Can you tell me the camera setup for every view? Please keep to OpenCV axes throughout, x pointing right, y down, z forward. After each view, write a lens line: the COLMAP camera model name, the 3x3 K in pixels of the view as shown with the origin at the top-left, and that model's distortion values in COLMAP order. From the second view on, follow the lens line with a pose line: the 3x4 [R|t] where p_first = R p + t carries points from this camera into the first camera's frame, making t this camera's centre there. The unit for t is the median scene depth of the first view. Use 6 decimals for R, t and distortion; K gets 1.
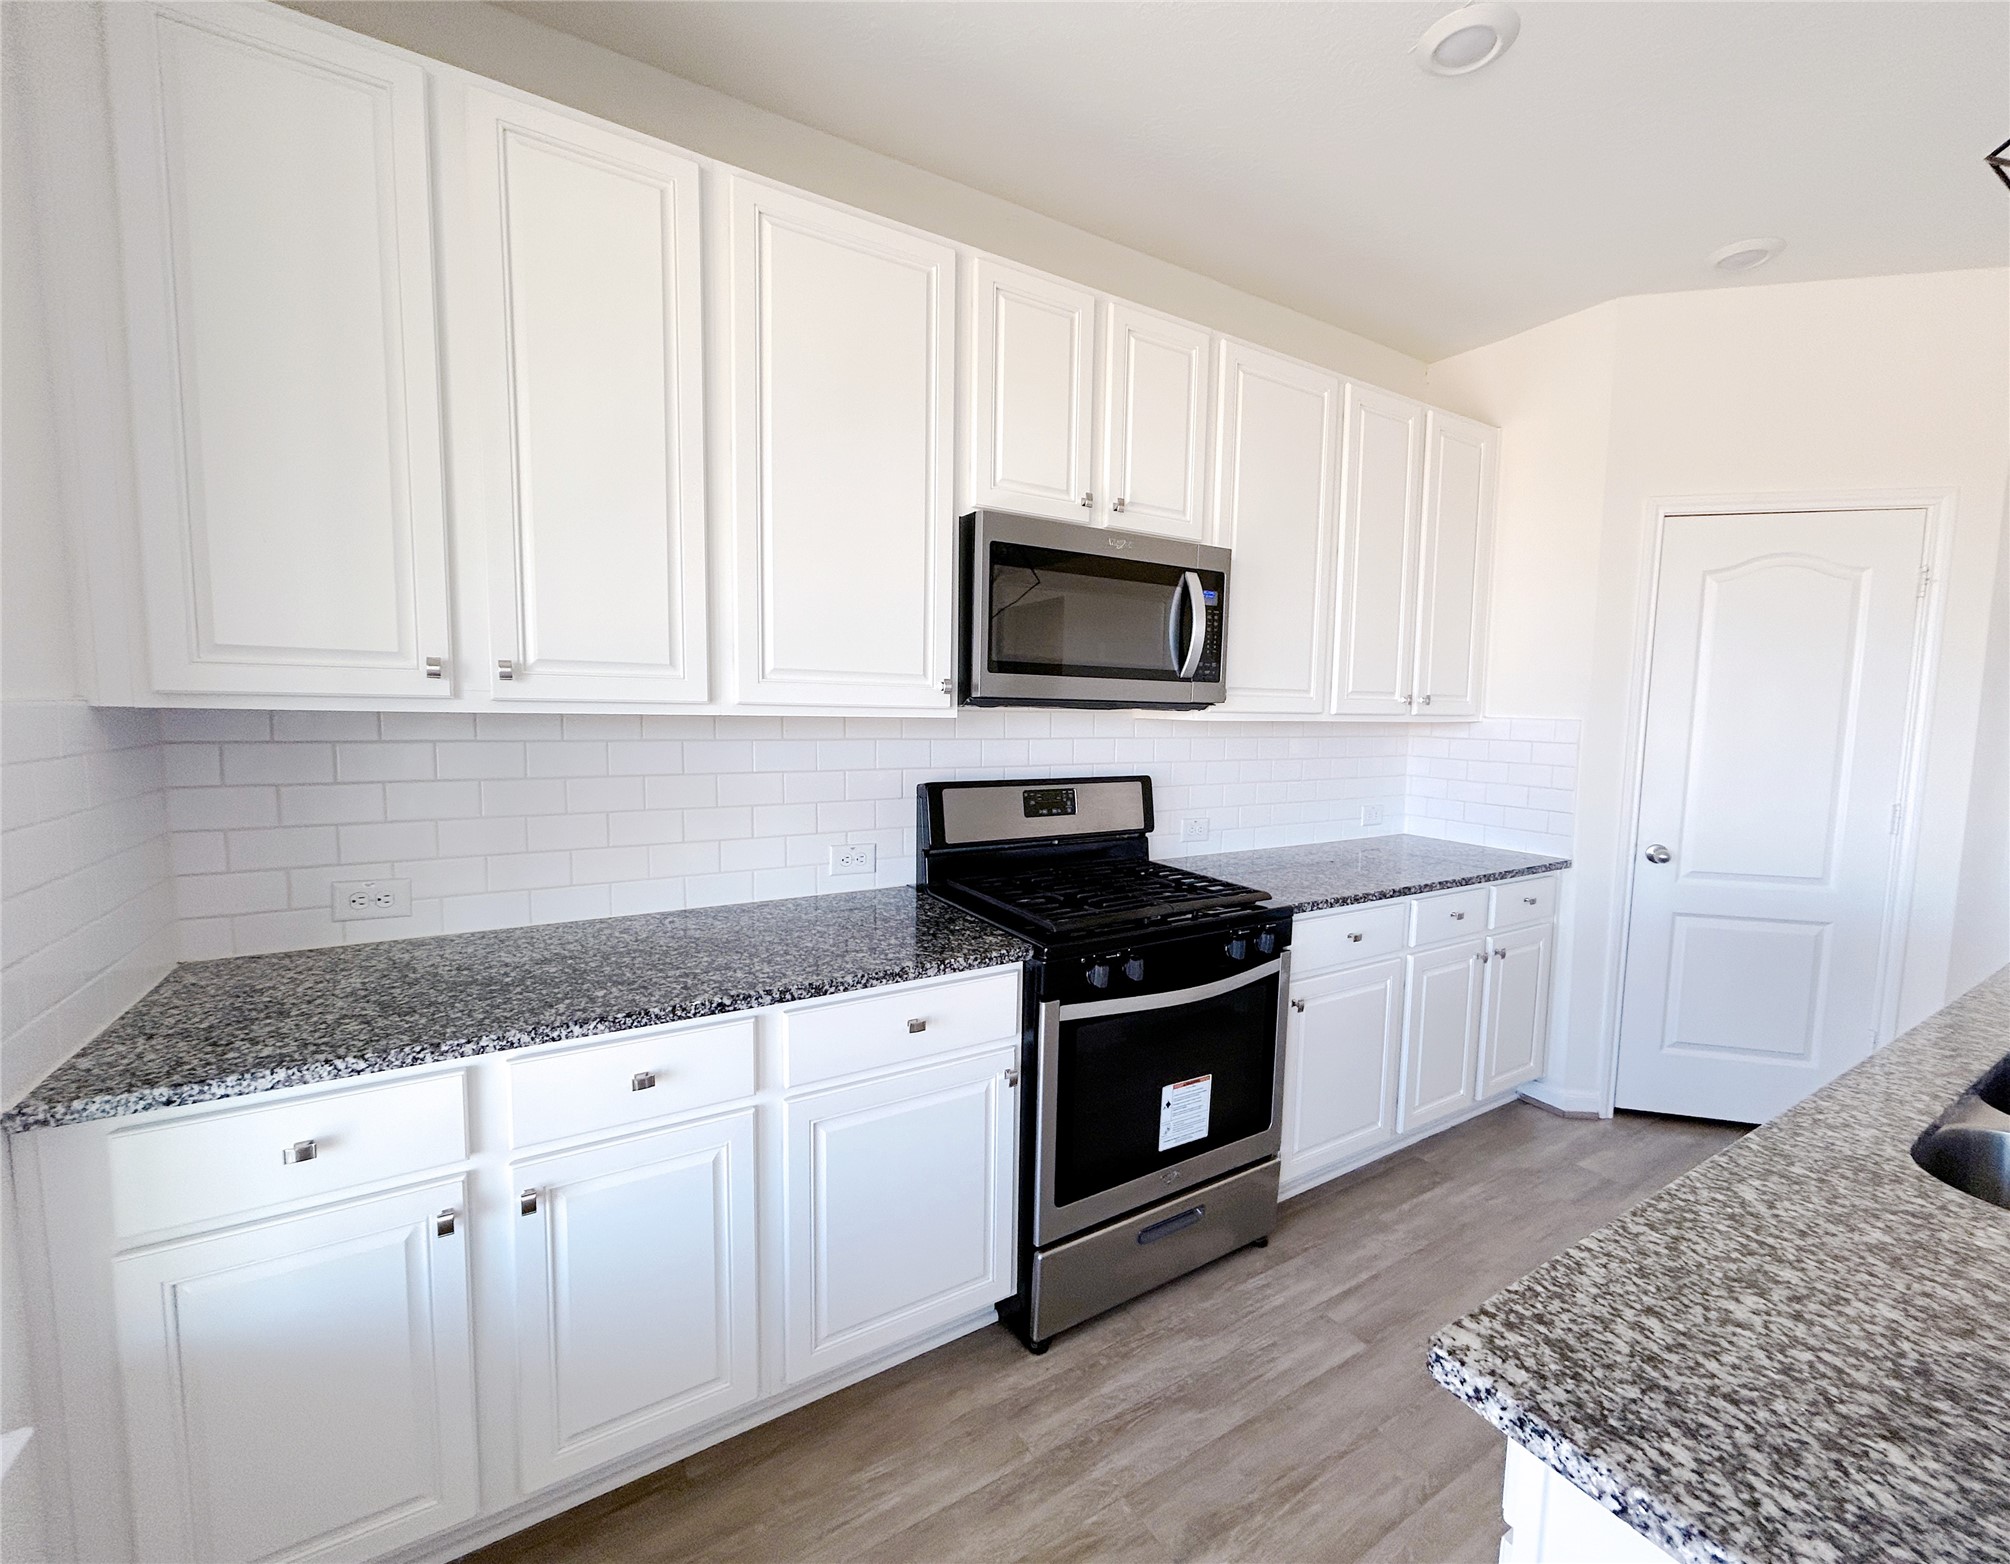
lens RADIAL K [[835.7, 0, 1042.4], [0, 835.7, 783.7], [0, 0, 1]] dist [-0.000865, -0.000558]
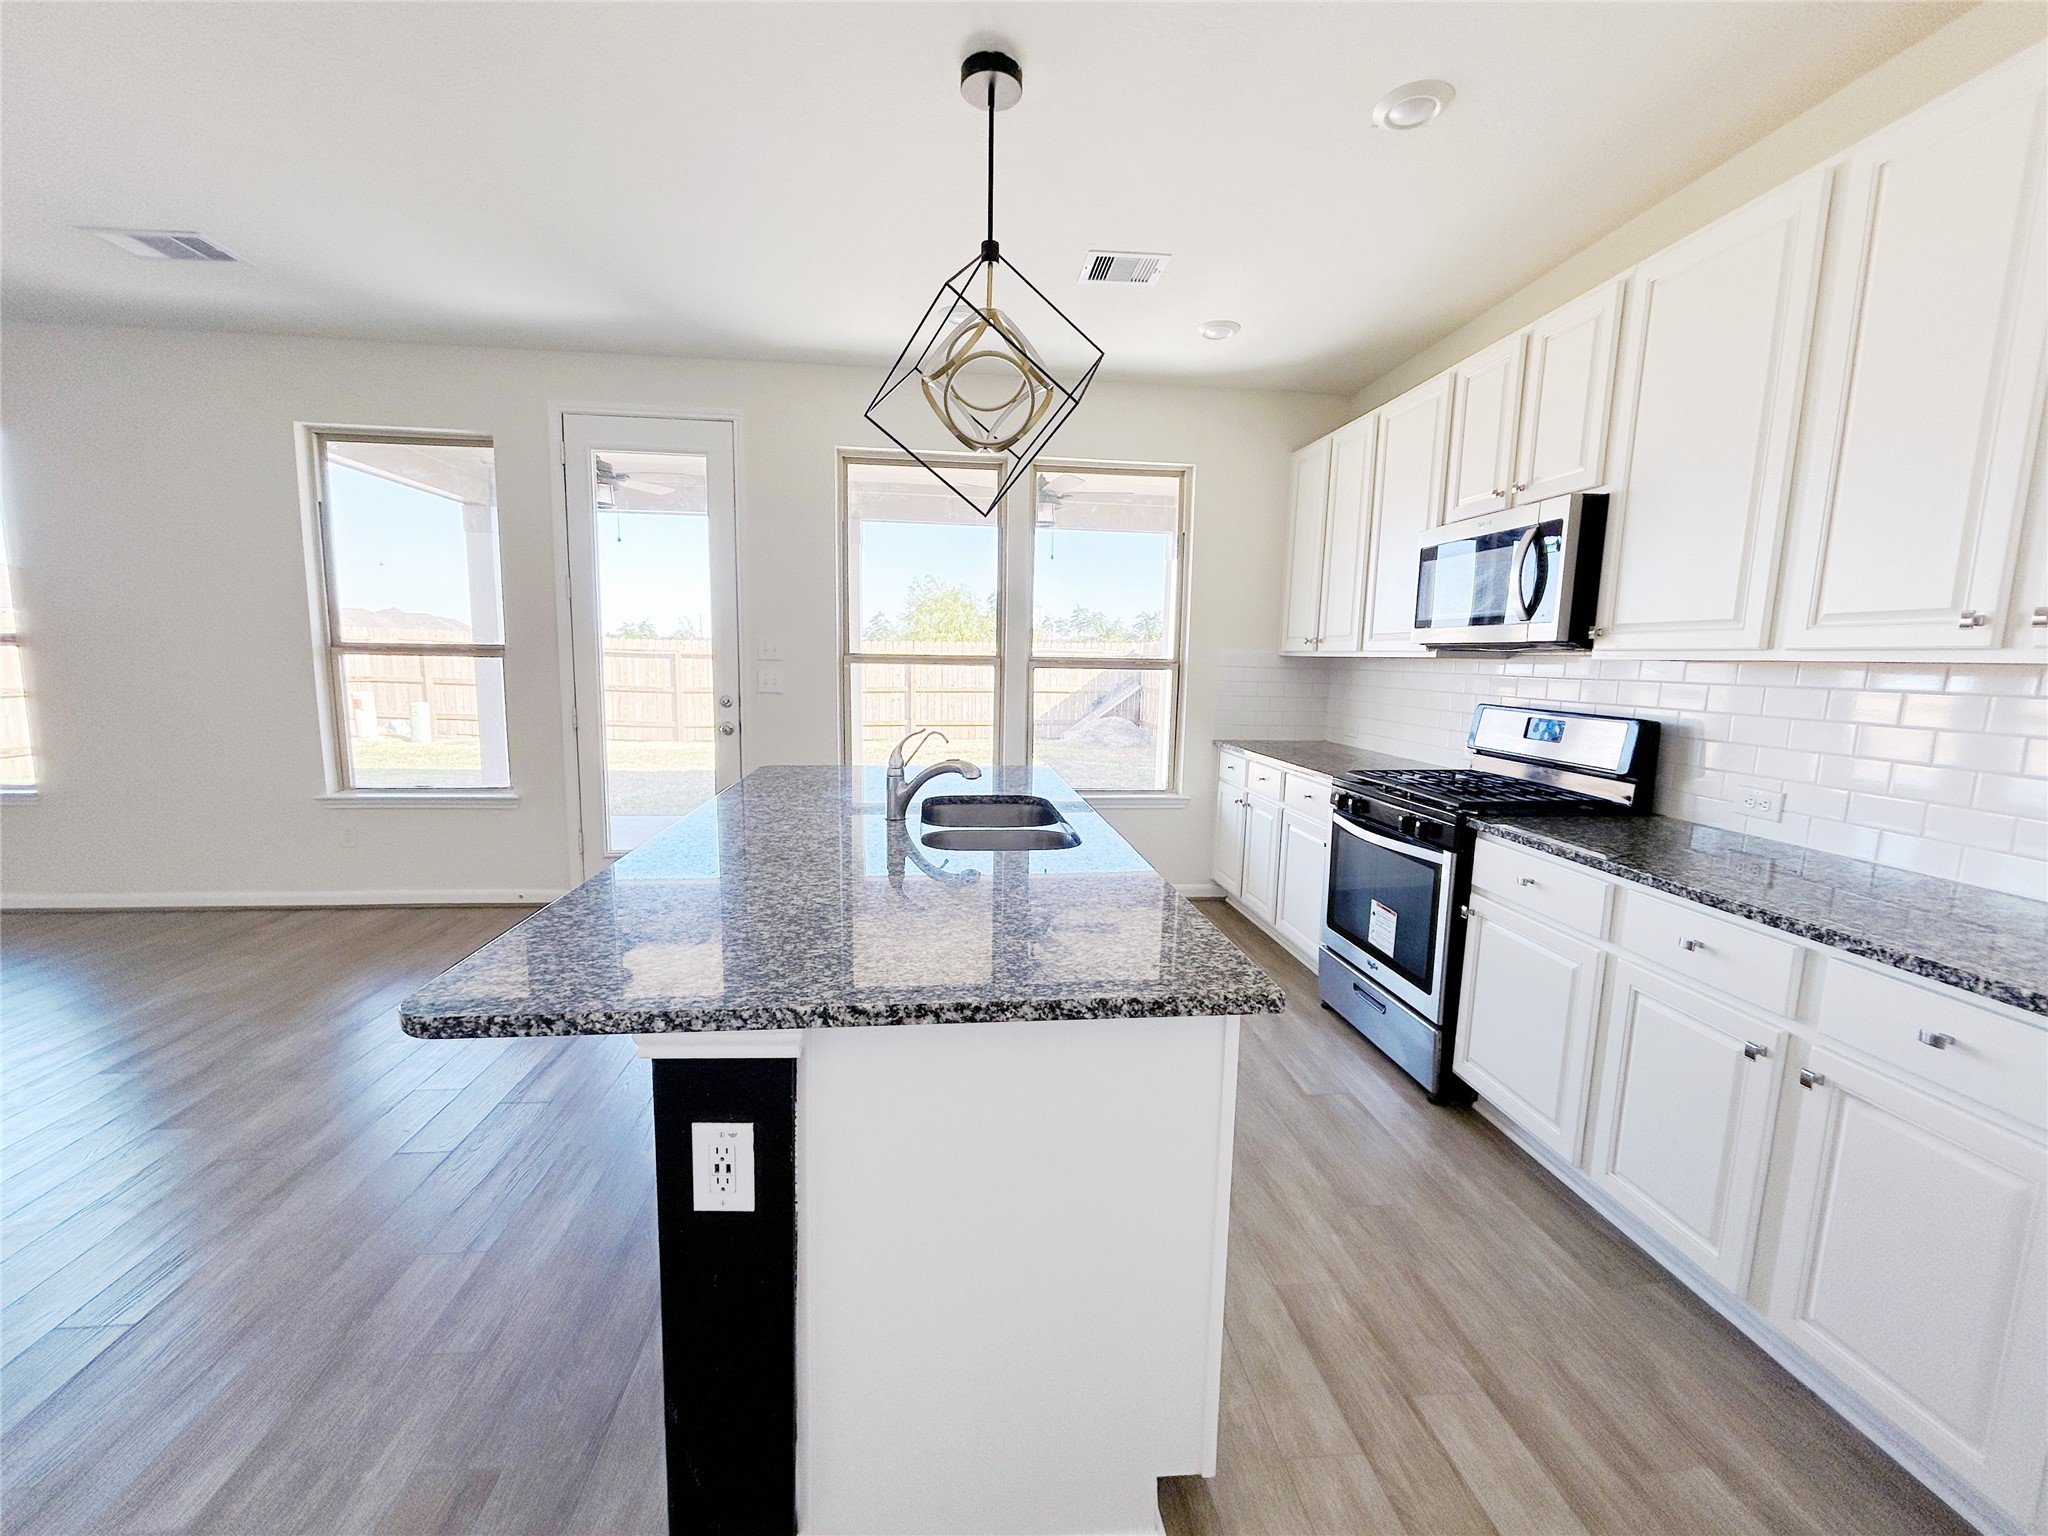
lens RADIAL K [[823.7, 0, 1019.5], [0, 823.7, 771.3], [0, 0, 1]] dist [-0.002335, 0.000040]
pose [[-0.441946, 0.096755, -0.891809, 1.627305], [-0.112049, 0.980426, 0.161897, -0.030927], [0.890016, 0.171476, -0.422454, 0.961678]]
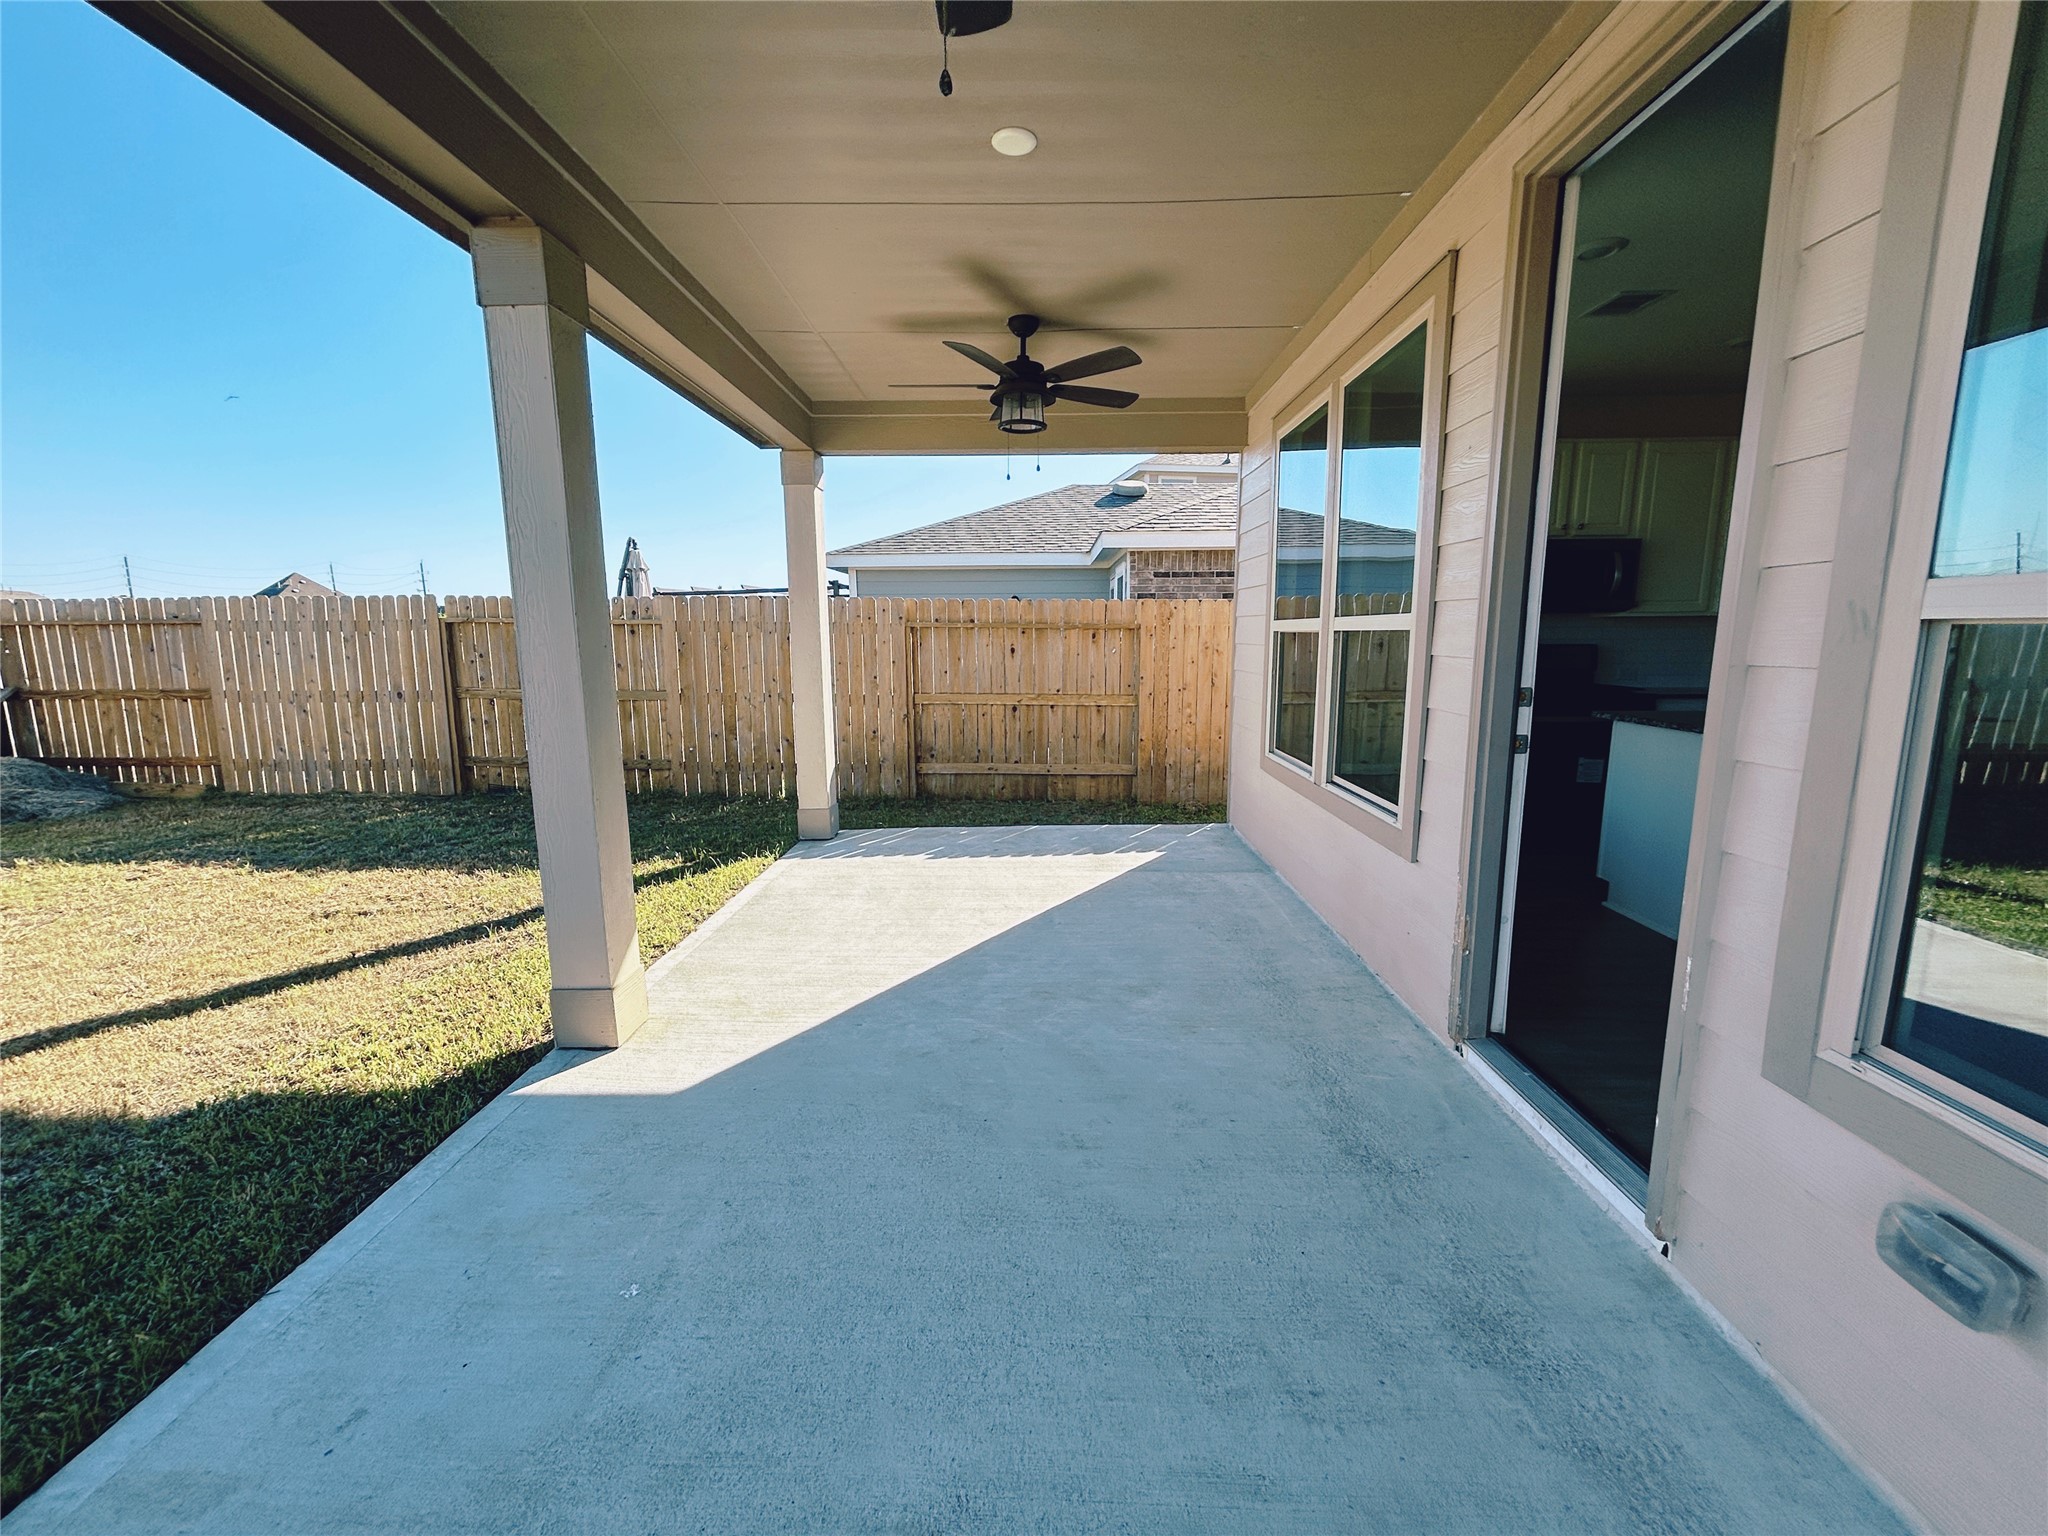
lens RADIAL K [[823.7, 0, 1030.4], [0, 823.7, 768.2], [0, 0, 1]] dist [-0.002335, 0.000040]
pose [[0.834383, 0.064945, -0.547345, 0.116251], [-0.032476, 0.997101, 0.068805, 0.258917], [0.550227, -0.039634, 0.834074, -1.957619]]
